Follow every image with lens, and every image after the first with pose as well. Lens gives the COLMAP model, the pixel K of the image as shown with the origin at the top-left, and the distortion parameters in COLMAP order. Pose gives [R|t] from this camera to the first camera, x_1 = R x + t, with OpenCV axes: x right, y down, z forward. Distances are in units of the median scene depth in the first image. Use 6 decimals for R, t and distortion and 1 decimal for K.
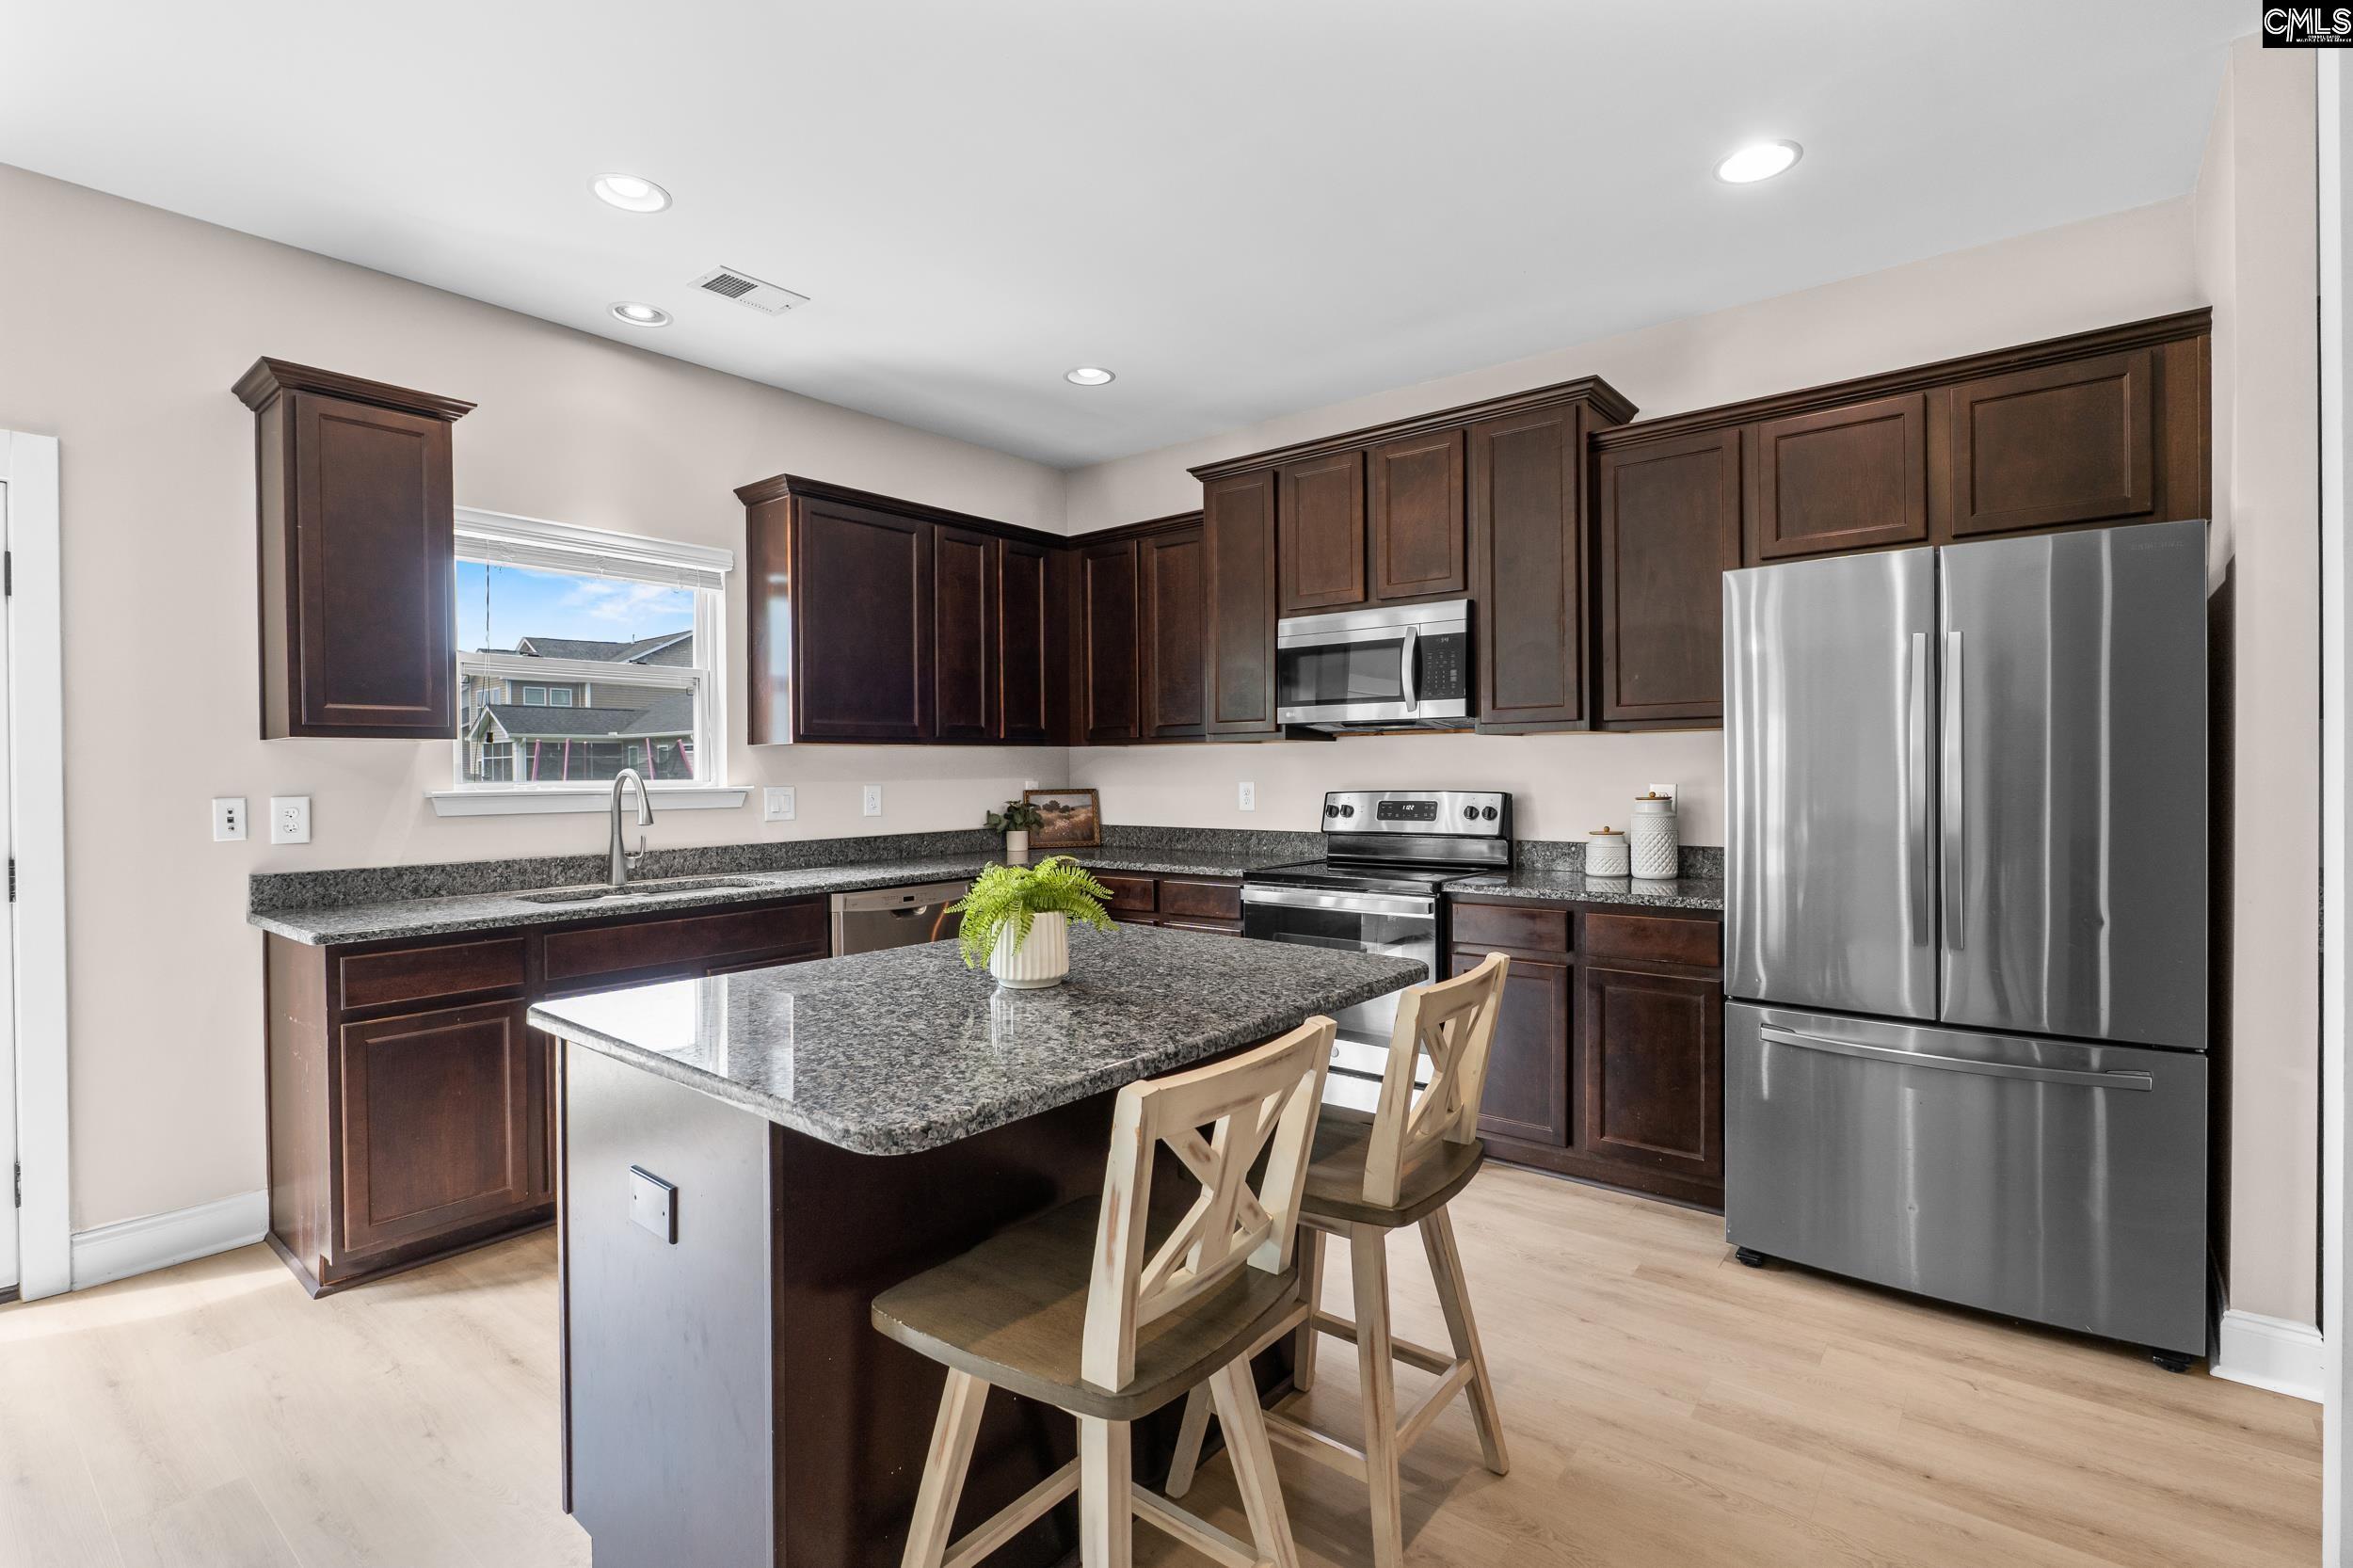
lens RADIAL K [[1084.9, 0, 1176.5], [0, 1084.9, 784.0], [0, 0, 1]] dist [-0.002005, 0.000091]
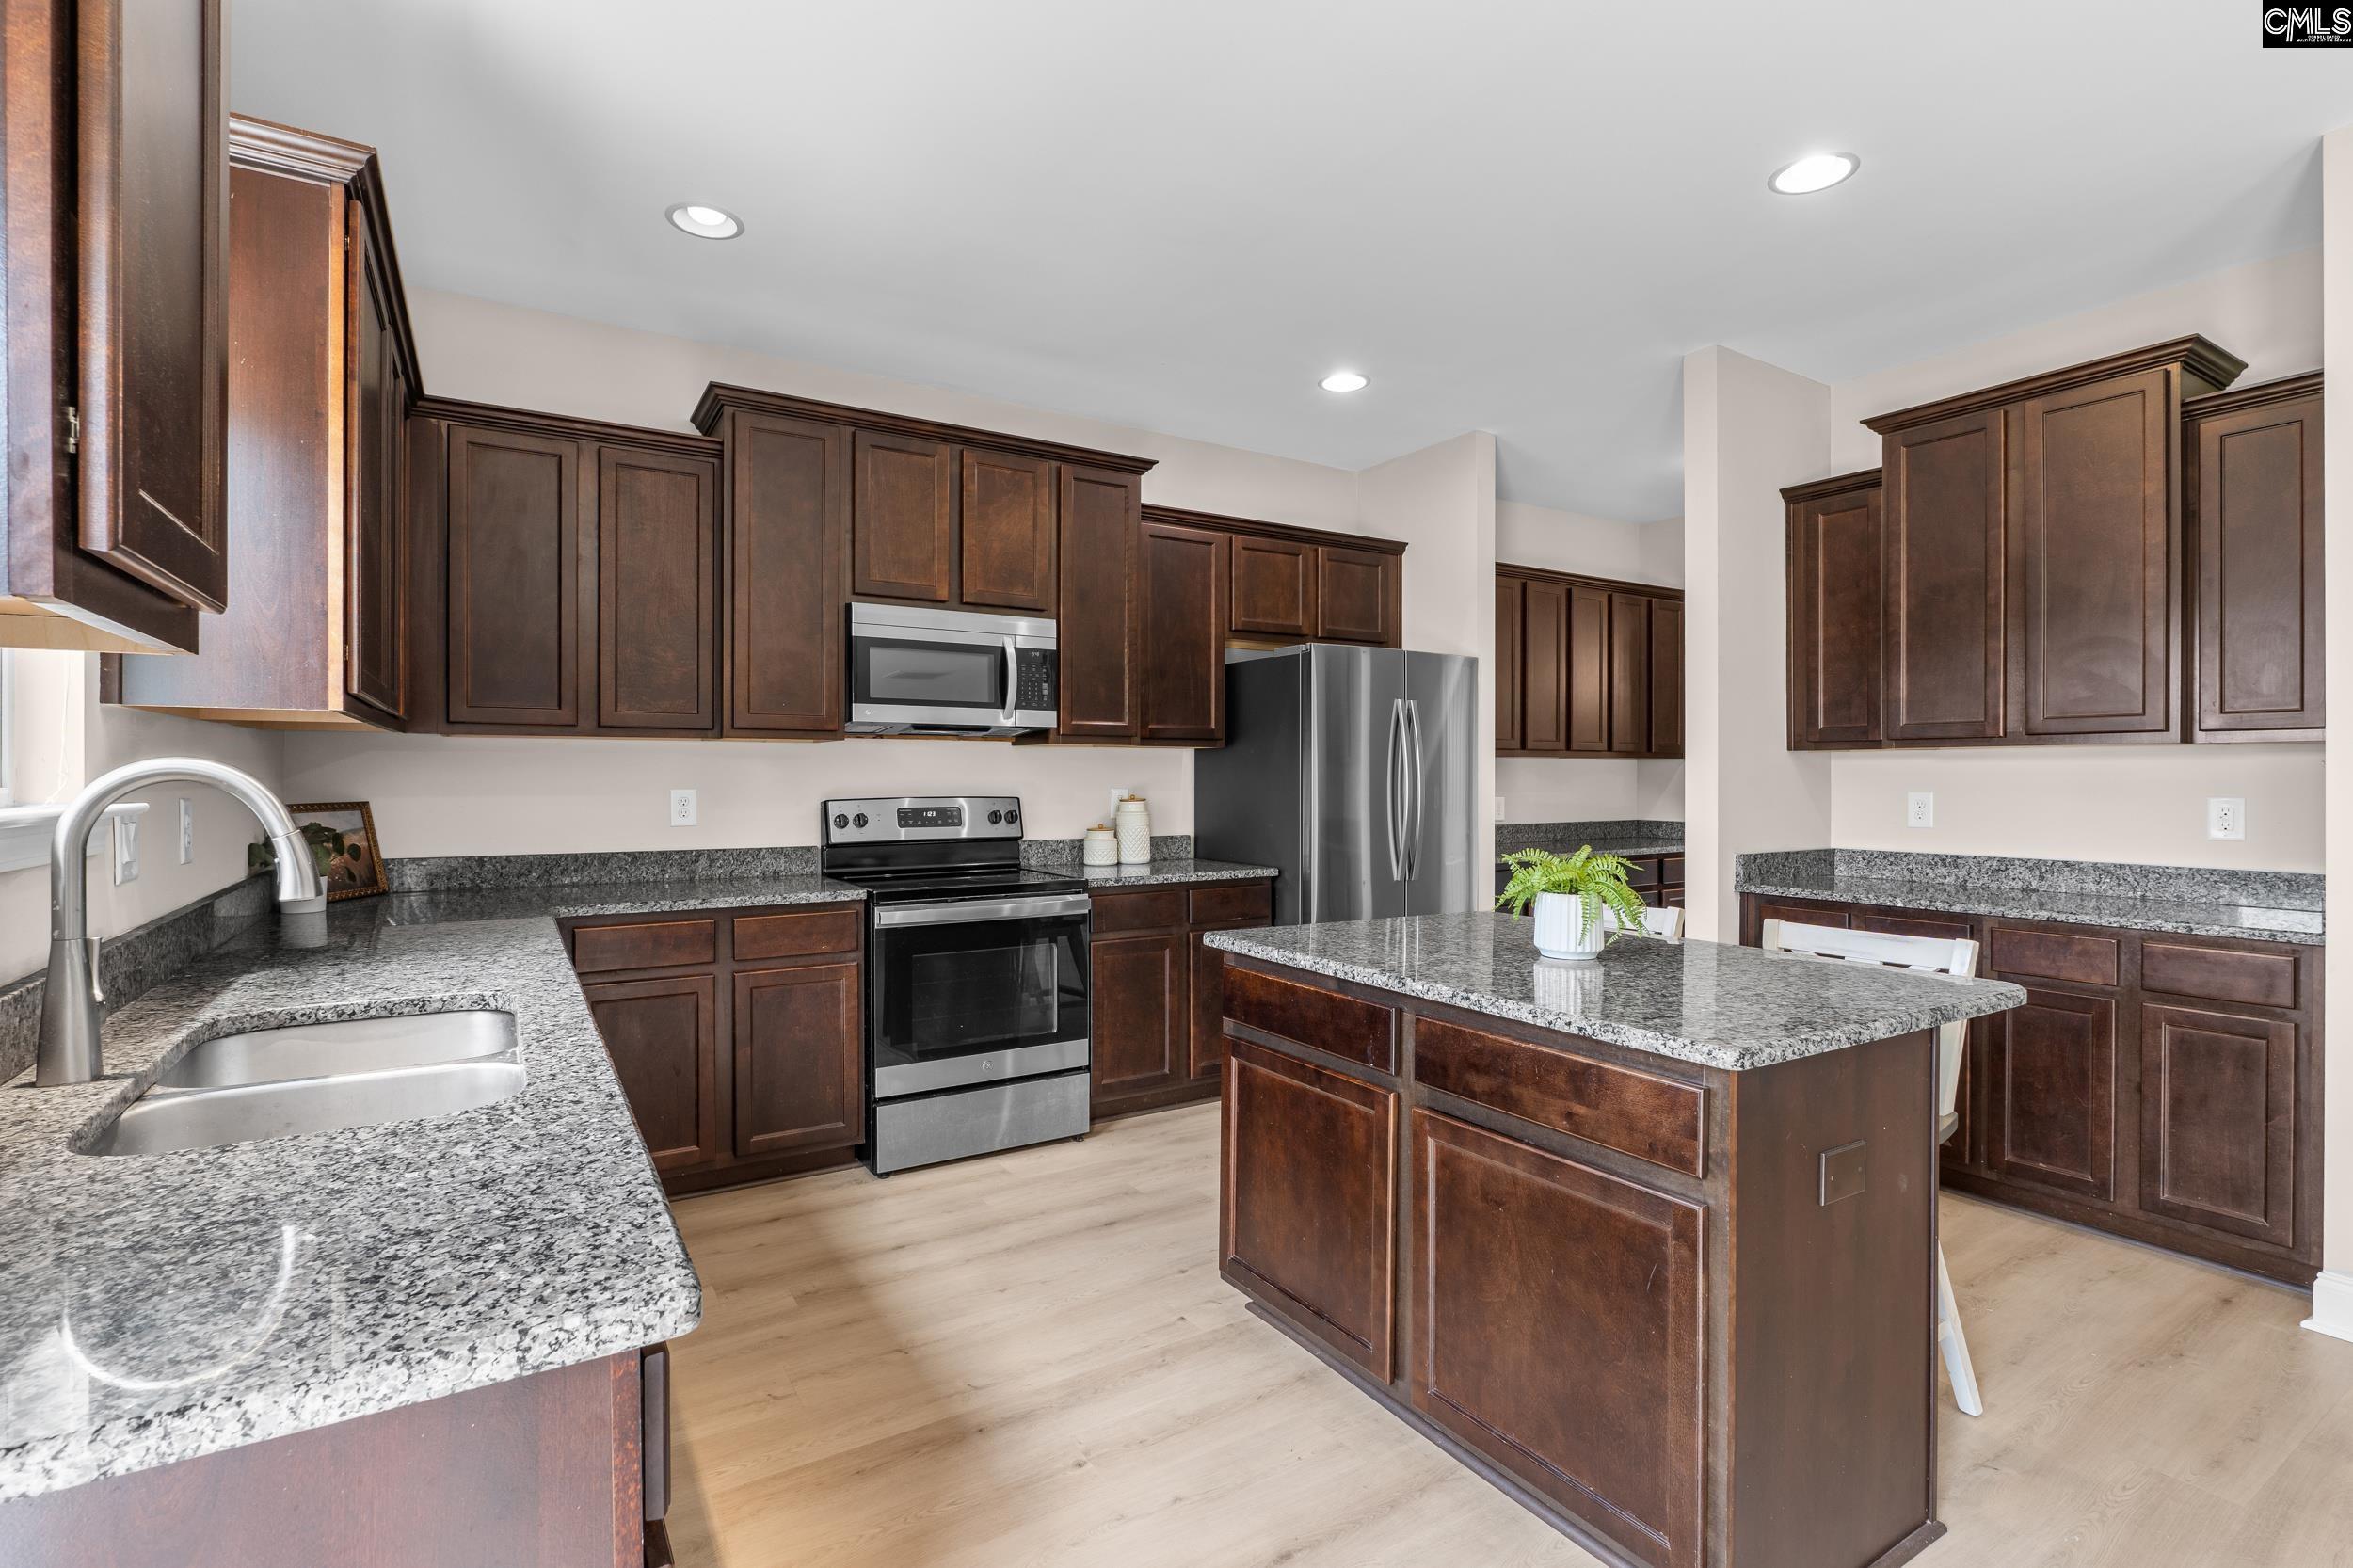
lens RADIAL K [[1108.3, 0, 1176.6], [0, 1108.3, 776.3], [0, 0, 1]] dist [0.000134, 0.000147]
pose [[0.318842, 0.004832, 0.947796, -0.692279], [0.003603, 0.999974, -0.006310, -0.005498], [-0.947801, 0.005427, 0.318816, 0.489940]]
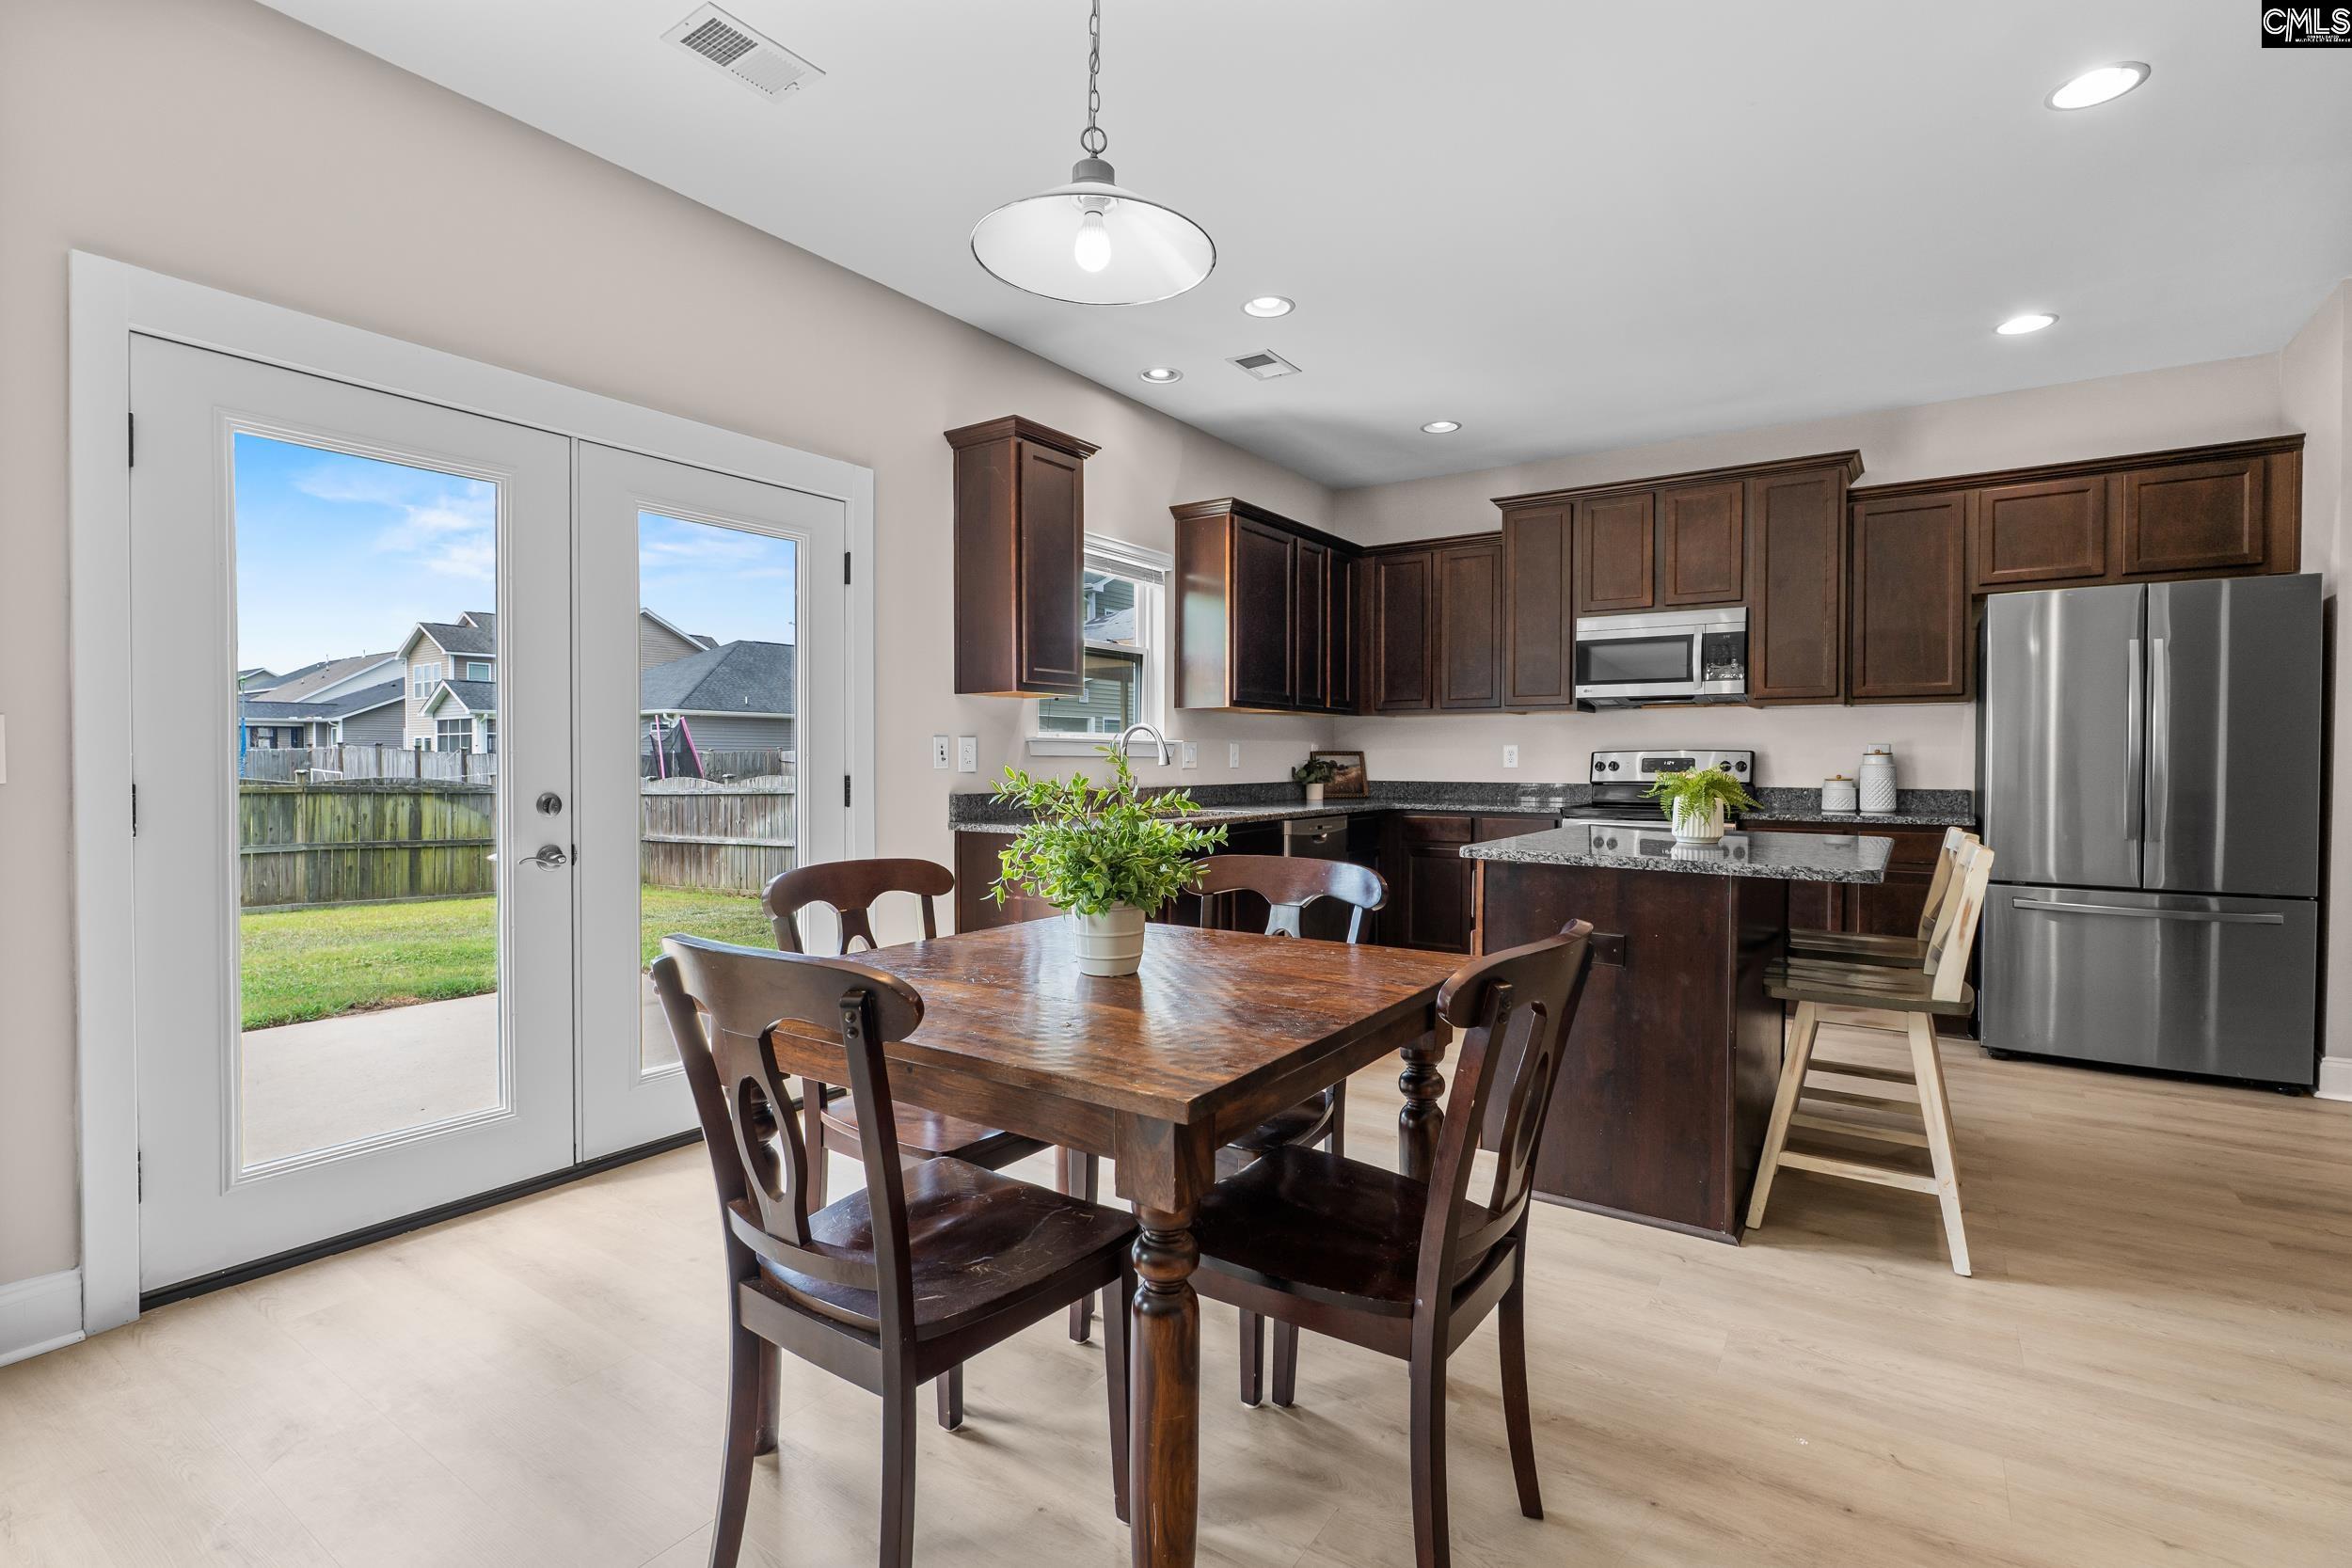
lens RADIAL K [[1091.2, 0, 1182.5], [0, 1091.2, 780.5], [0, 0, 1]] dist [0.002733, 0.000560]
pose [[0.995917, 0.008614, 0.089863, -0.516084], [-0.009192, 0.999940, 0.006023, 0.042333], [-0.089806, -0.006824, 0.995936, -0.281295]]
